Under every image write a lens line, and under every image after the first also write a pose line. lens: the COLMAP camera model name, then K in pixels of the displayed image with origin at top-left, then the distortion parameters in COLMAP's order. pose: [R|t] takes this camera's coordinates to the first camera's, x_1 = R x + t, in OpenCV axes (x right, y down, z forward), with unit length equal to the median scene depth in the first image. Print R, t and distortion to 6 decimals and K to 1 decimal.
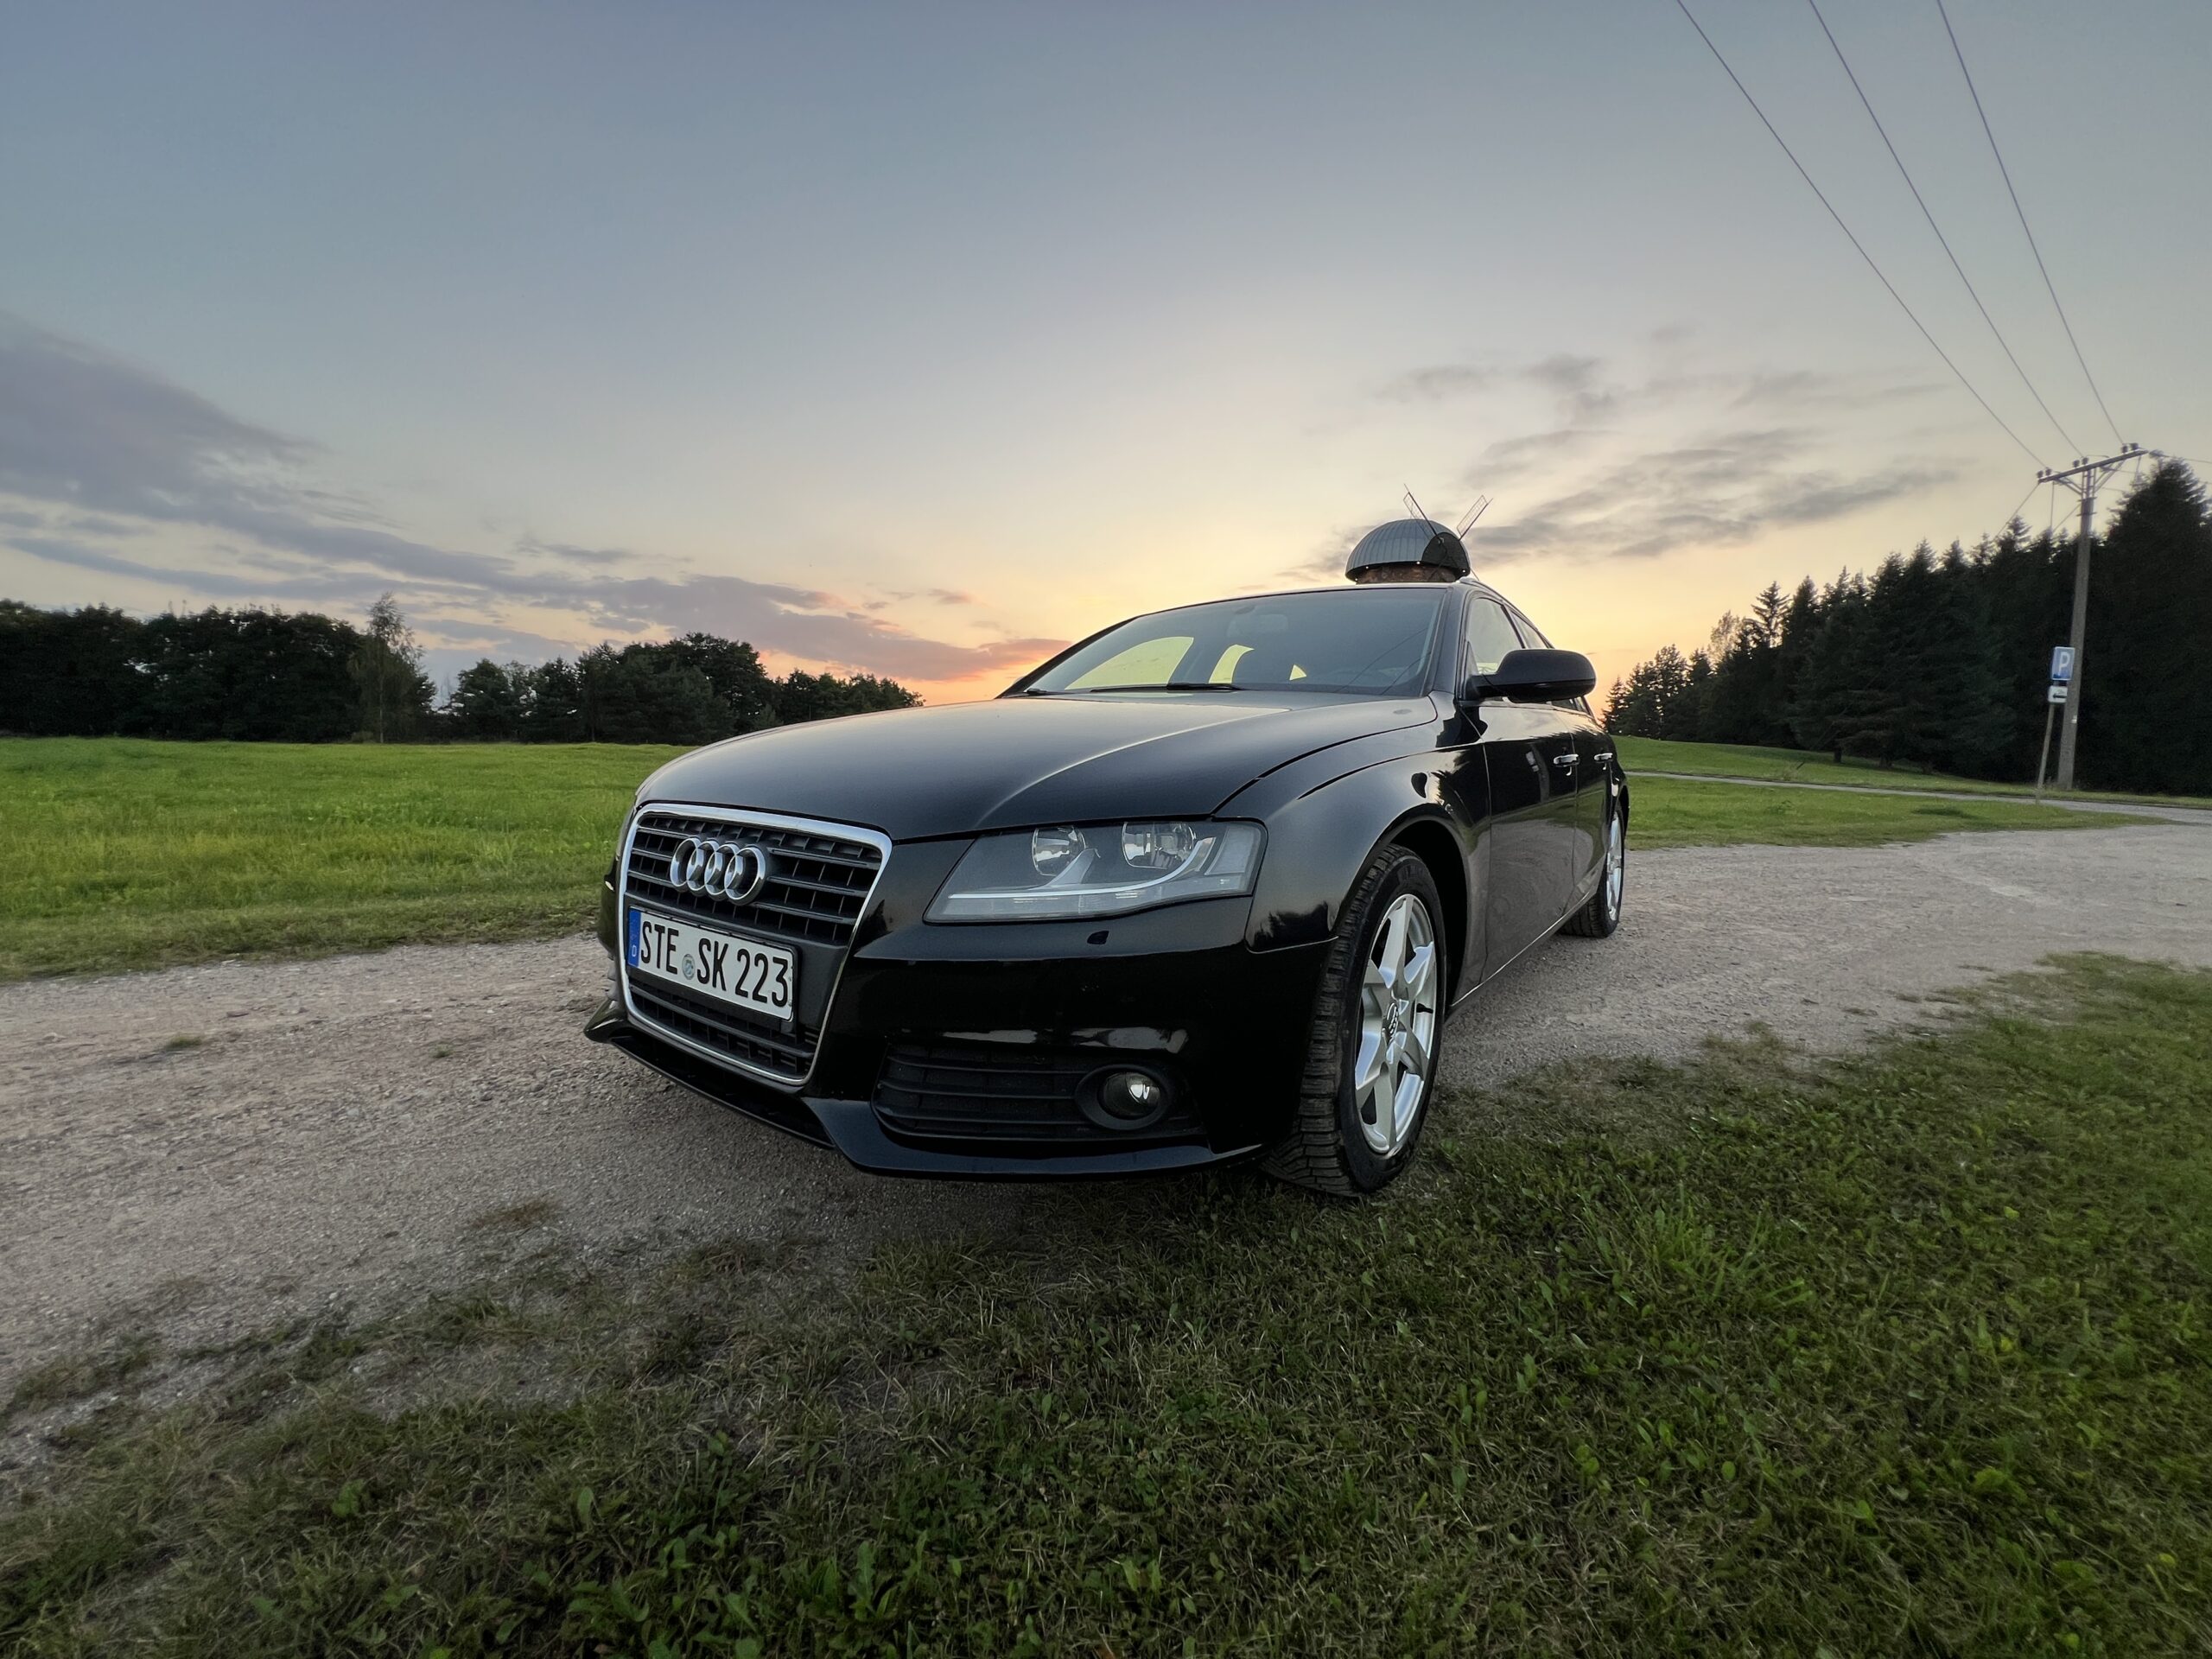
lens RADIAL K [[880.2, 0, 1100.8], [0, 880.2, 824.1], [0, 0, 1]] dist [-0.001245, -0.000017]
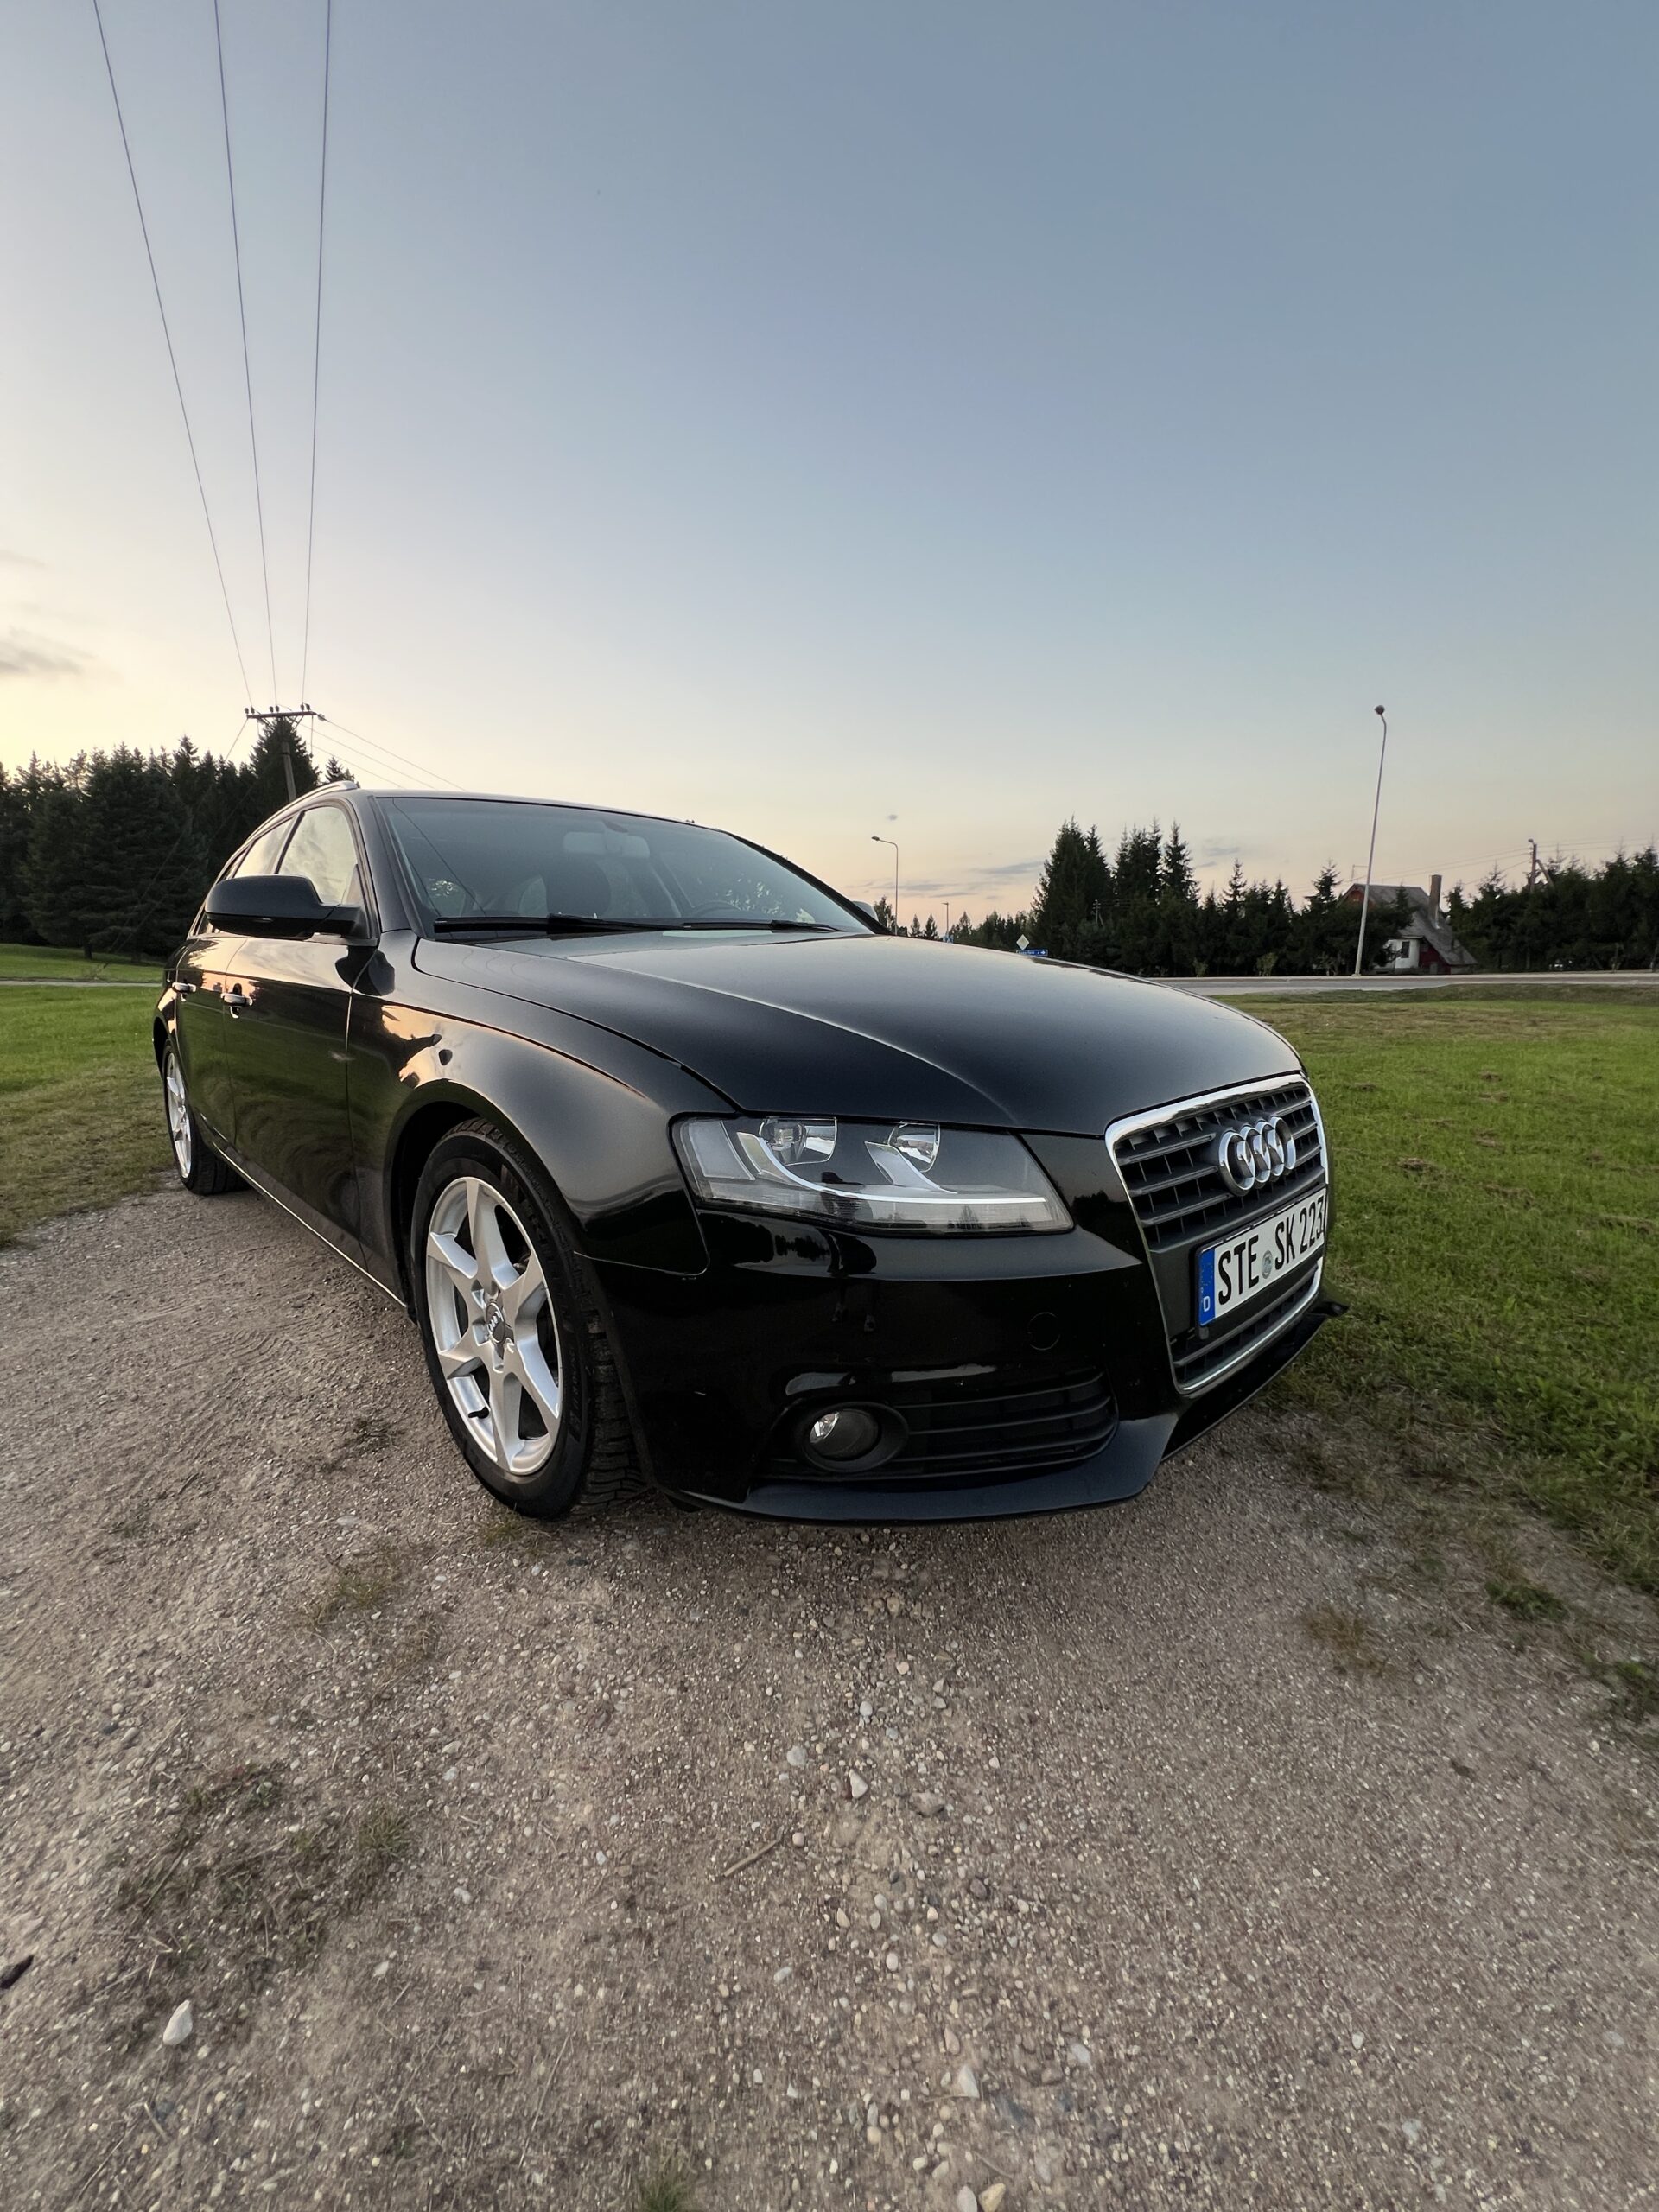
lens RADIAL K [[880.2, 0, 825.8], [0, 880.2, 1114.5], [0, 0, 1]] dist [-0.001245, -0.000017]
pose [[0.156498, -0.195290, 0.968179, -1.363714], [0.091108, 0.978932, 0.182732, -0.194011], [-0.983467, 0.059612, 0.170994, 1.258925]]
